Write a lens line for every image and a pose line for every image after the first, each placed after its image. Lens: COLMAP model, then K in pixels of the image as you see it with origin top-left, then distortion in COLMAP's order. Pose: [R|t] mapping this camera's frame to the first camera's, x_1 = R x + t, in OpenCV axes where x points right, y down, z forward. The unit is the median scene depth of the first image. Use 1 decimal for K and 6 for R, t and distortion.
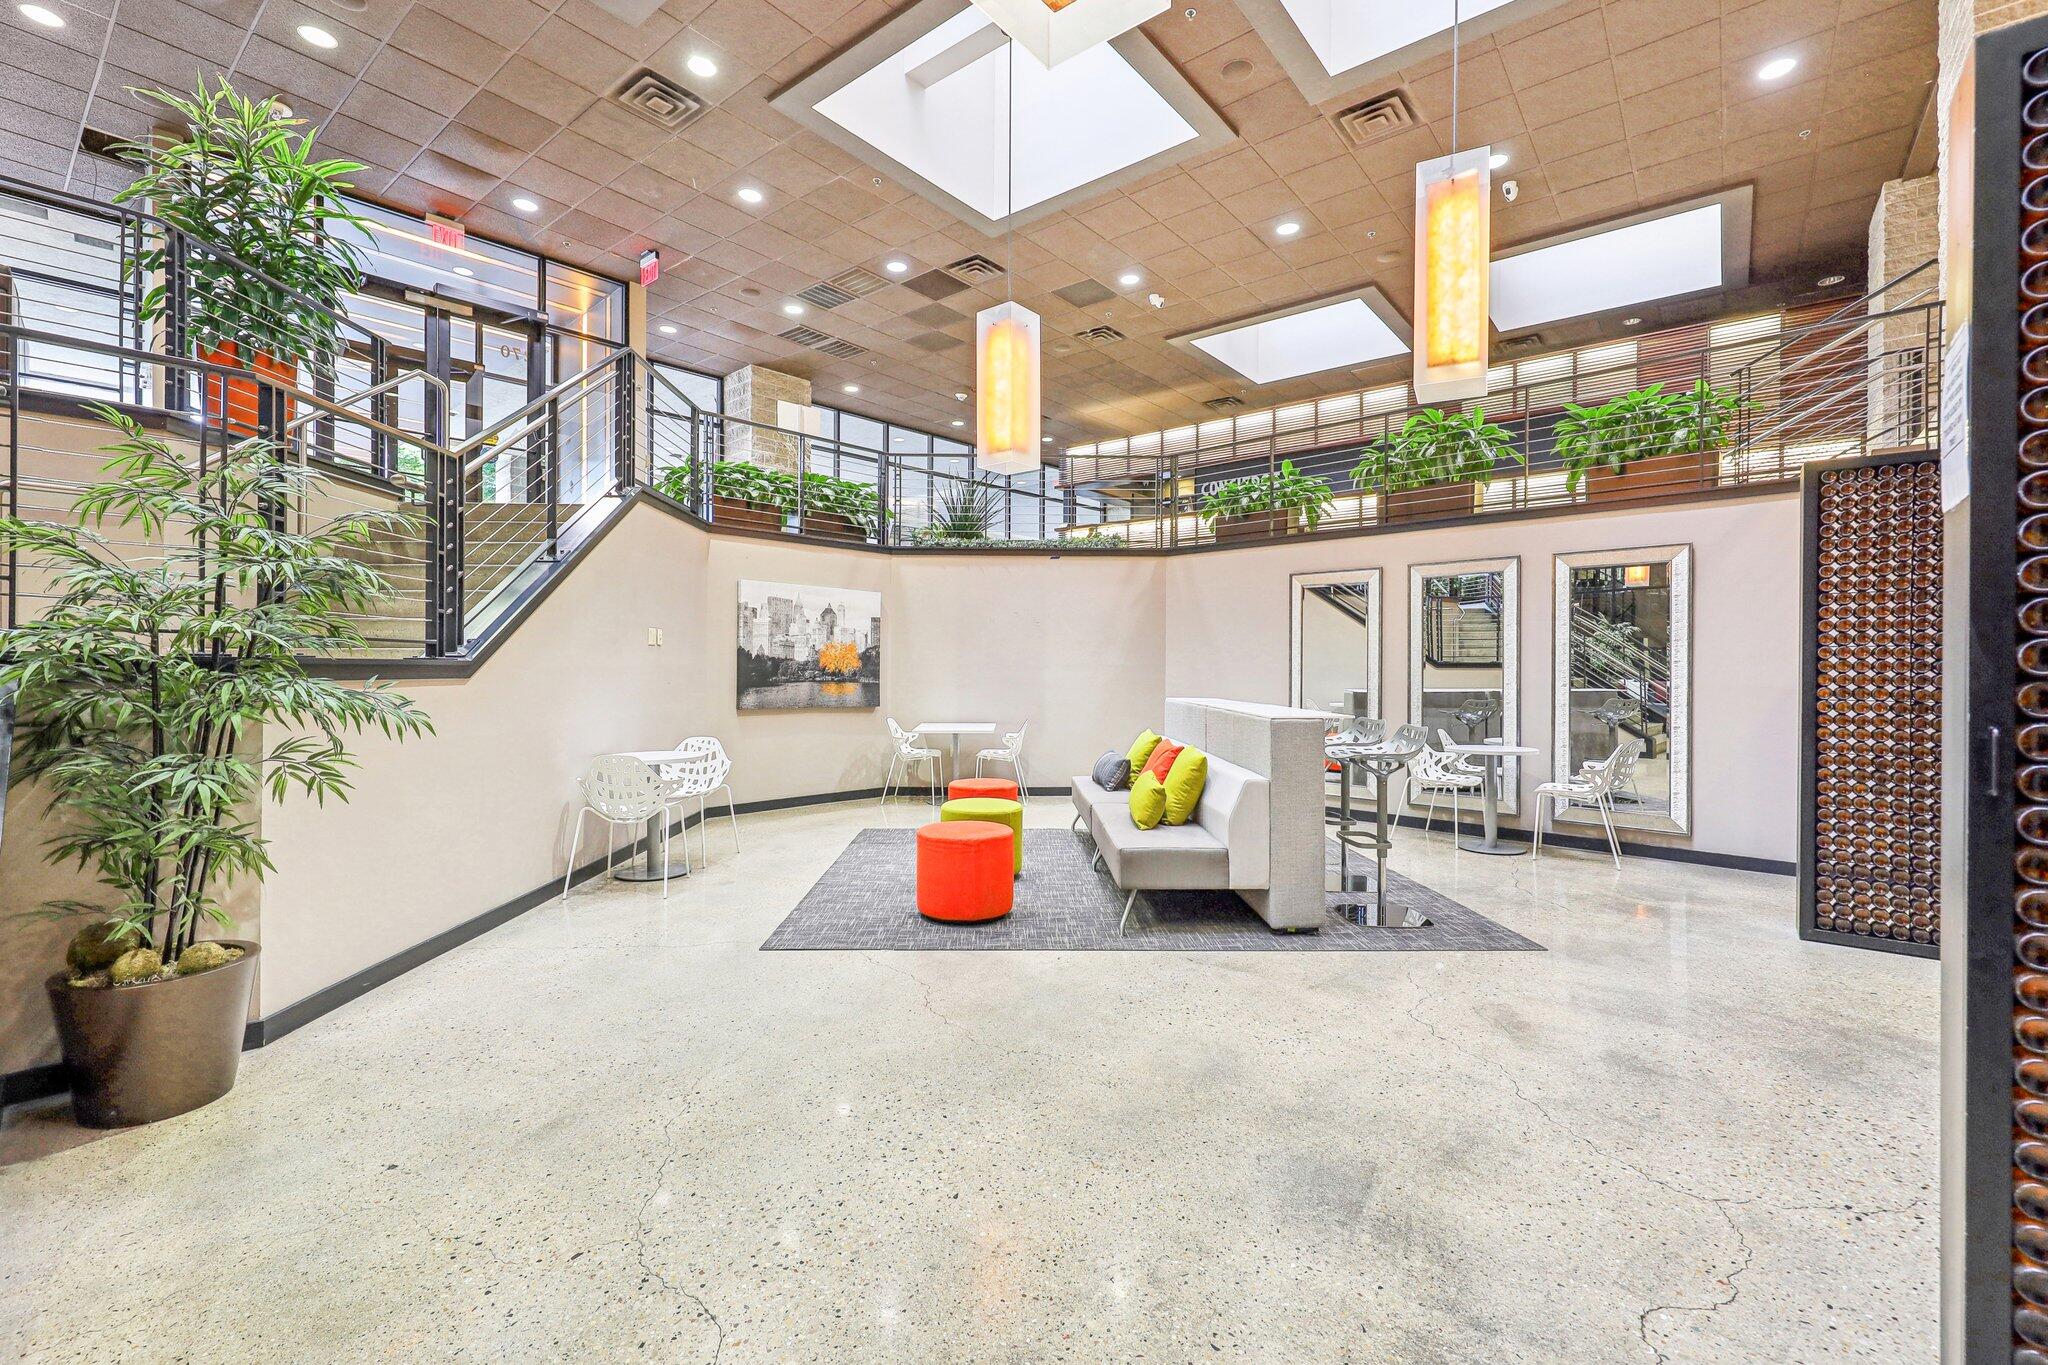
lens RADIAL K [[829.0, 0, 1021.7], [0, 829.0, 676.3], [0, 0, 1]] dist [-0.002849, -0.001451]
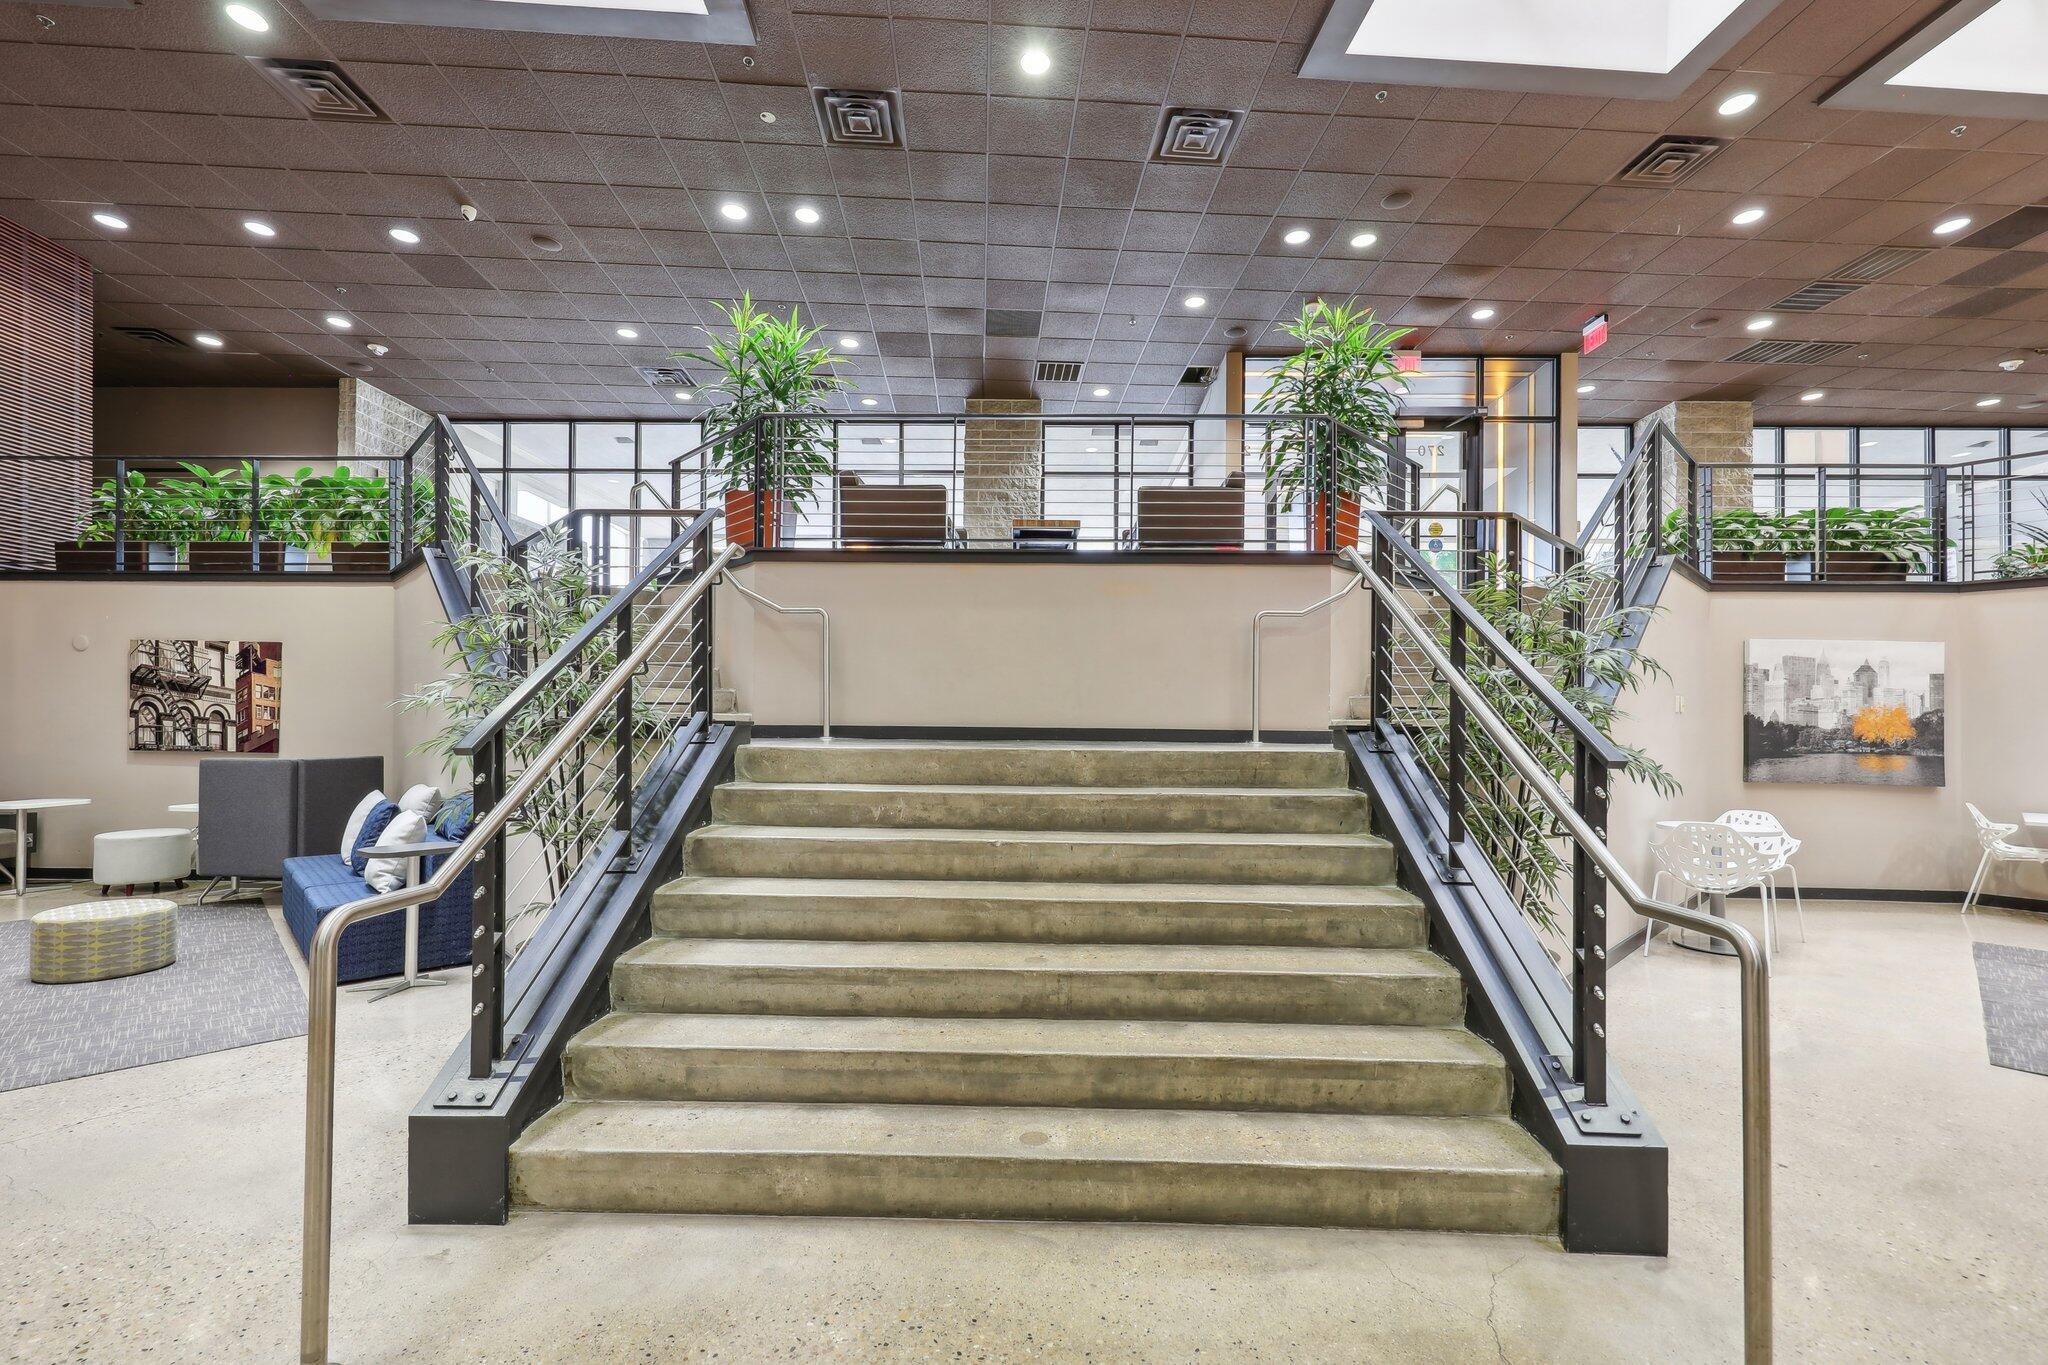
lens RADIAL K [[829.0, 0, 1019.0], [0, 829.0, 720.0], [0, 0, 1]] dist [-0.002849, -0.001451]
pose [[0.679643, 0.000528, -0.733543, -0.200107], [-0.015112, 0.999798, -0.013282, -0.003396], [0.733388, 0.020113, 0.679513, -0.186486]]
